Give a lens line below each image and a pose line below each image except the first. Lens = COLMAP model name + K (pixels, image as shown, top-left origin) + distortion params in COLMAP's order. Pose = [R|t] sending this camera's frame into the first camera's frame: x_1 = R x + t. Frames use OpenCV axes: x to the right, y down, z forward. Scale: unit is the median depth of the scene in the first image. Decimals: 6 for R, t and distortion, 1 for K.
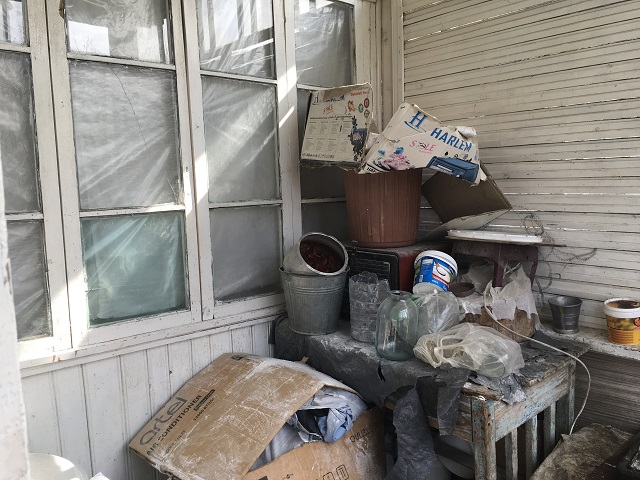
lens RADIAL K [[543.4, 0, 320.0], [0, 543.4, 240.0], [0, 0, 1]] dist [0.084461, -0.142900]
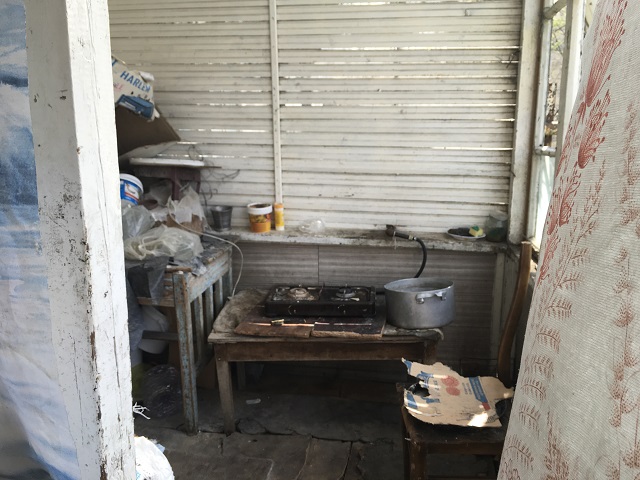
lens RADIAL K [[543.4, 0, 320.0], [0, 543.4, 240.0], [0, 0, 1]] dist [0.084461, -0.142900]
pose [[0.785562, -0.093616, 0.611660, -0.227916], [0.038018, 0.993924, 0.103294, 0.061363], [-0.617614, -0.057890, 0.784348, -0.263340]]
